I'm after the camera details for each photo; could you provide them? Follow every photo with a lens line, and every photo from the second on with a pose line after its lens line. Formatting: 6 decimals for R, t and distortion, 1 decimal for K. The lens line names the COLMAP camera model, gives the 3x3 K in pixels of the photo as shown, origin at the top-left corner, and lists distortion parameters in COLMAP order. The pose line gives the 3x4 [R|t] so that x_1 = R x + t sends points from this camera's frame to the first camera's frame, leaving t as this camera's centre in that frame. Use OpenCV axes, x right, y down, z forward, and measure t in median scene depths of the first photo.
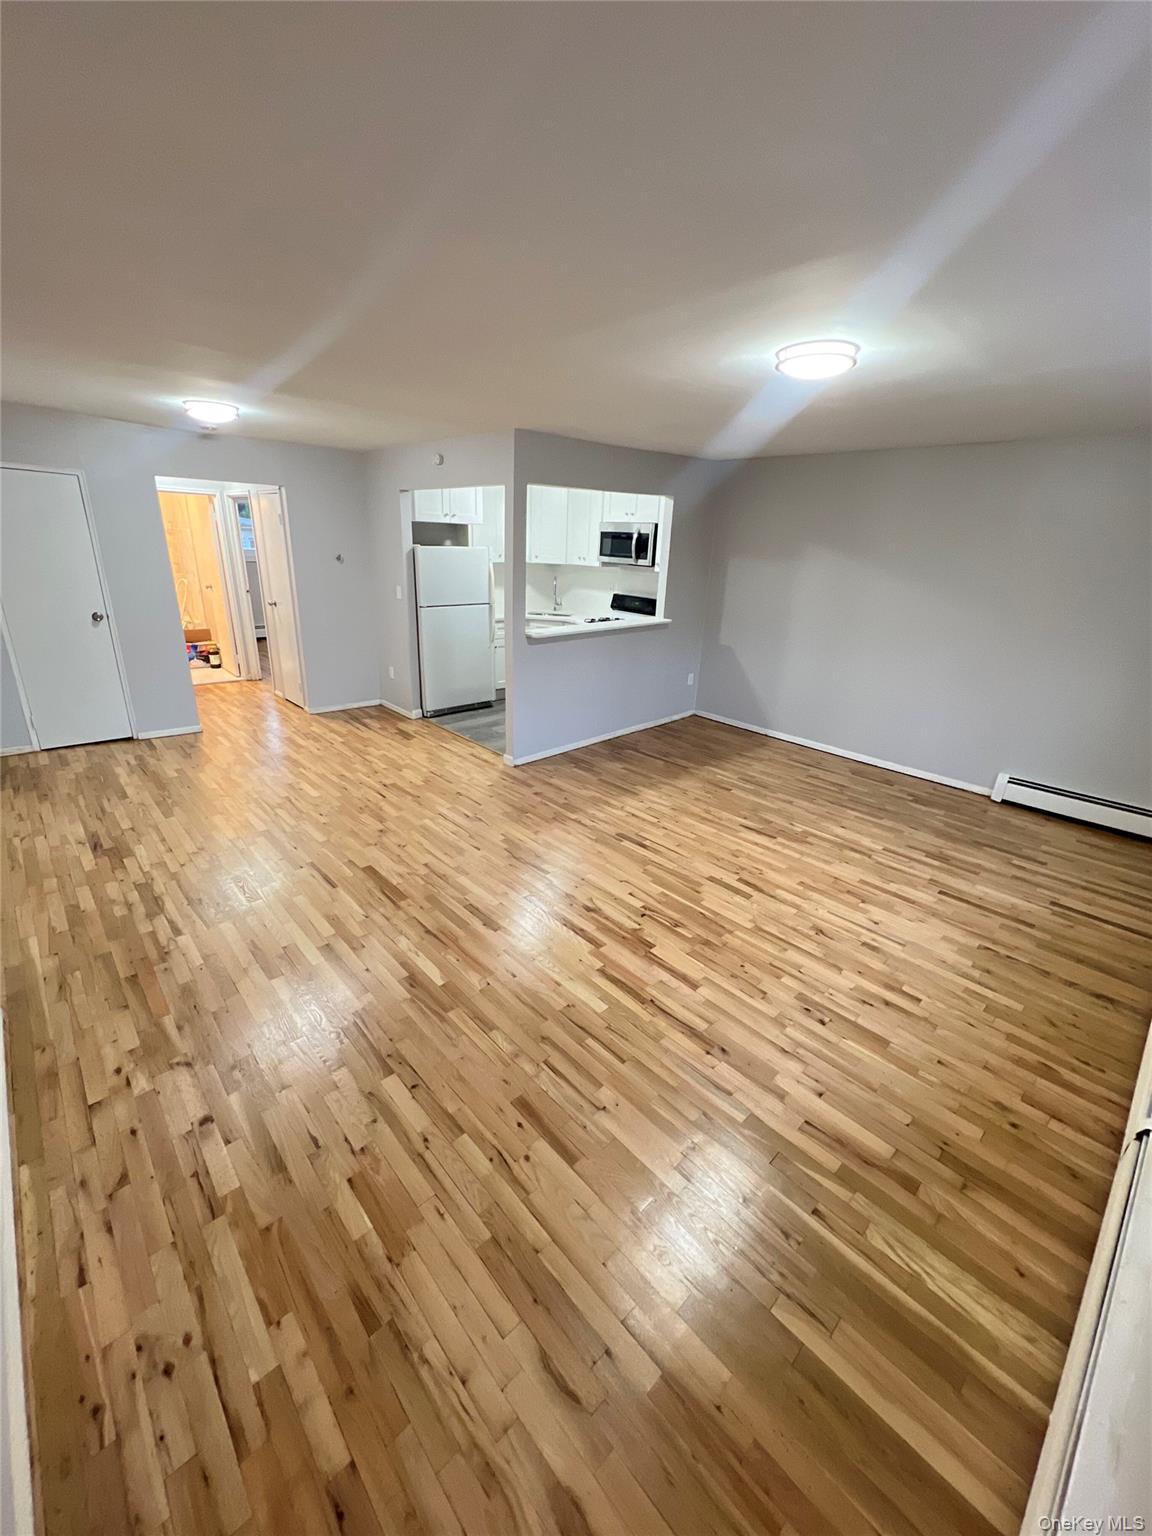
lens RADIAL K [[610.9, 0, 579.2], [0, 610.9, 766.5], [0, 0, 1]] dist [-0.001404, -0.000060]
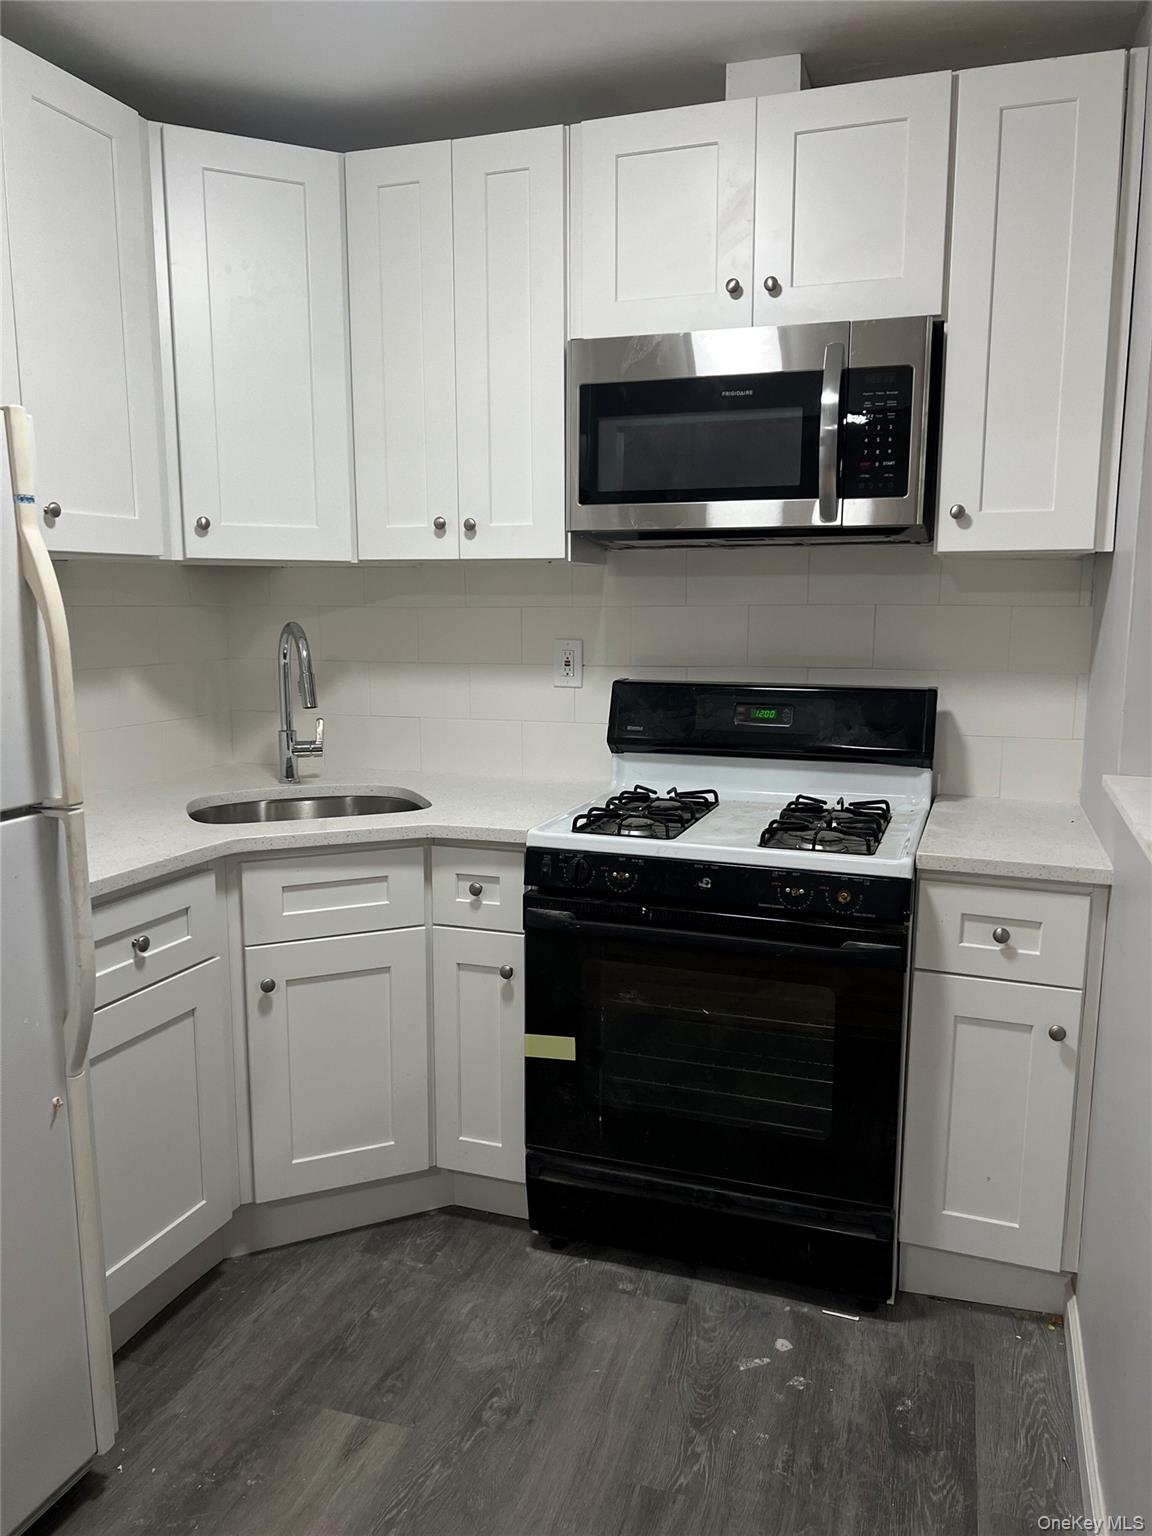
lens RADIAL K [[1163.3, 0, 569.1], [0, 1163.3, 776.3], [0, 0, 1]] dist [0.012147, 0.000784]
pose [[0.875527, -0.108768, 0.470767, -0.259026], [0.199085, 0.968989, -0.146377, -0.326539], [-0.440247, 0.221880, 0.870030, 1.110945]]
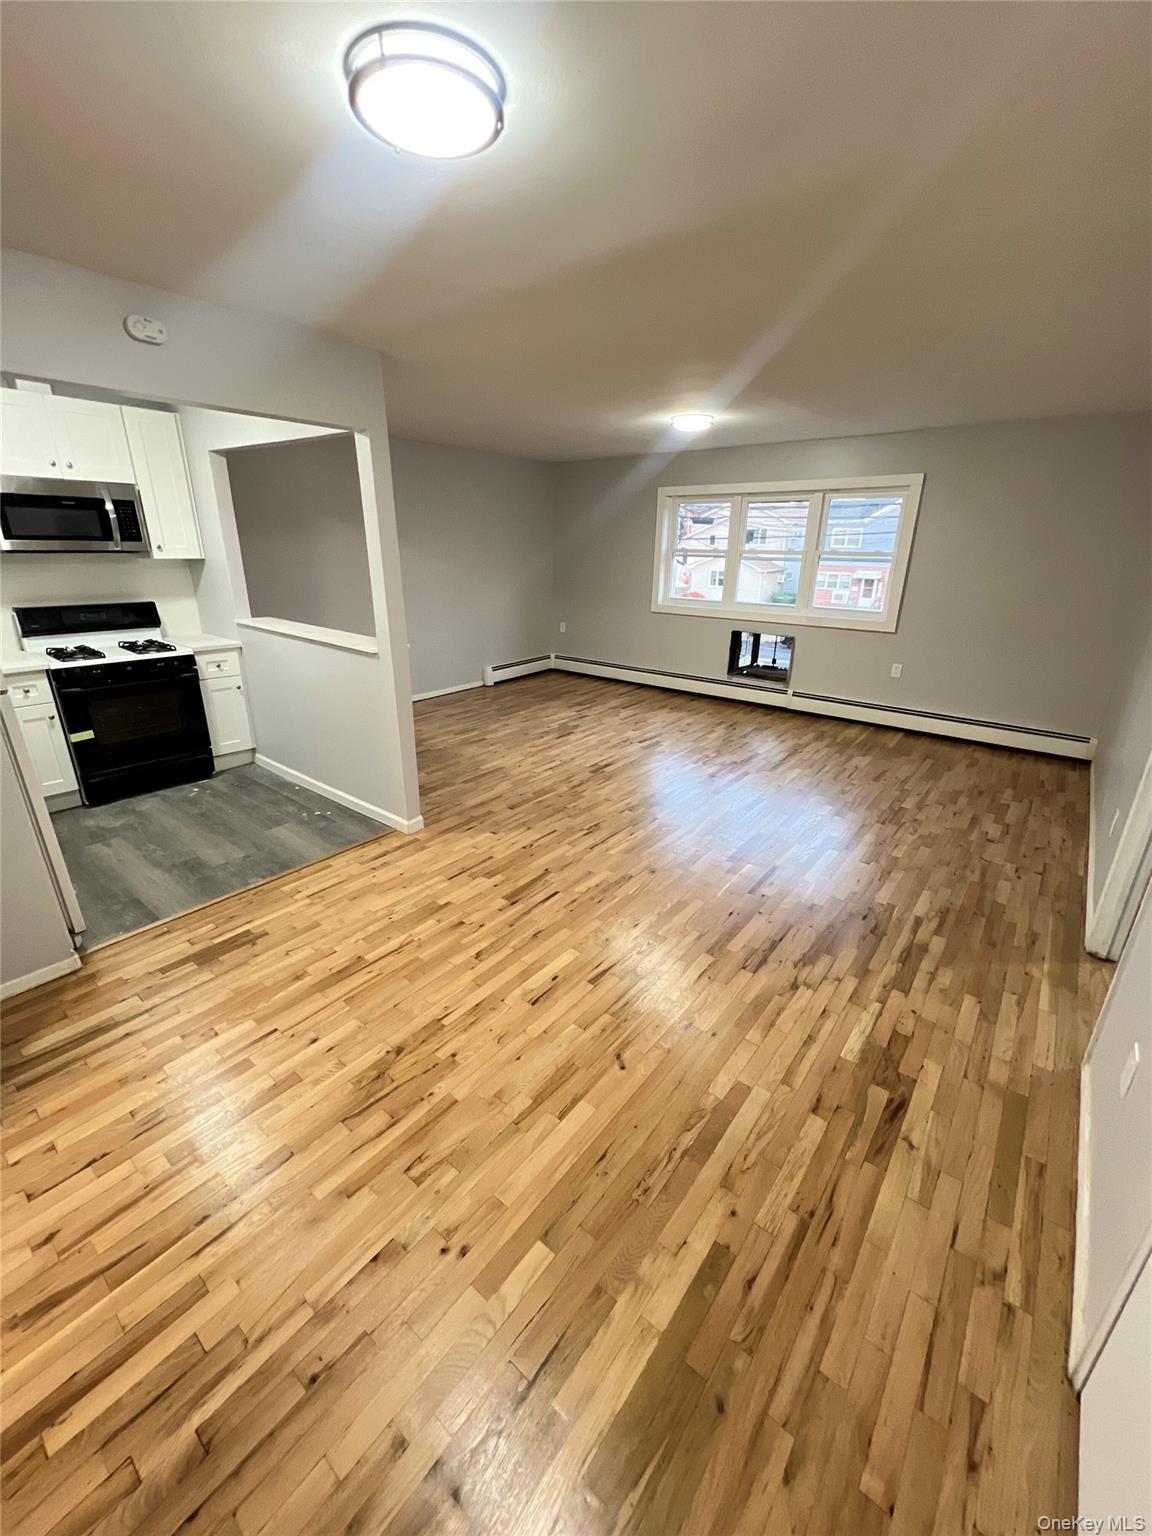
lens RADIAL K [[610.9, 0, 580.9], [0, 610.9, 762.3], [0, 0, 1]] dist [-0.001404, -0.000060]
pose [[-0.148241, -0.373318, 0.915783, -0.960724], [0.329628, 0.854410, 0.401658, -0.369095], [-0.932400, 0.361410, -0.003602, 0.980459]]
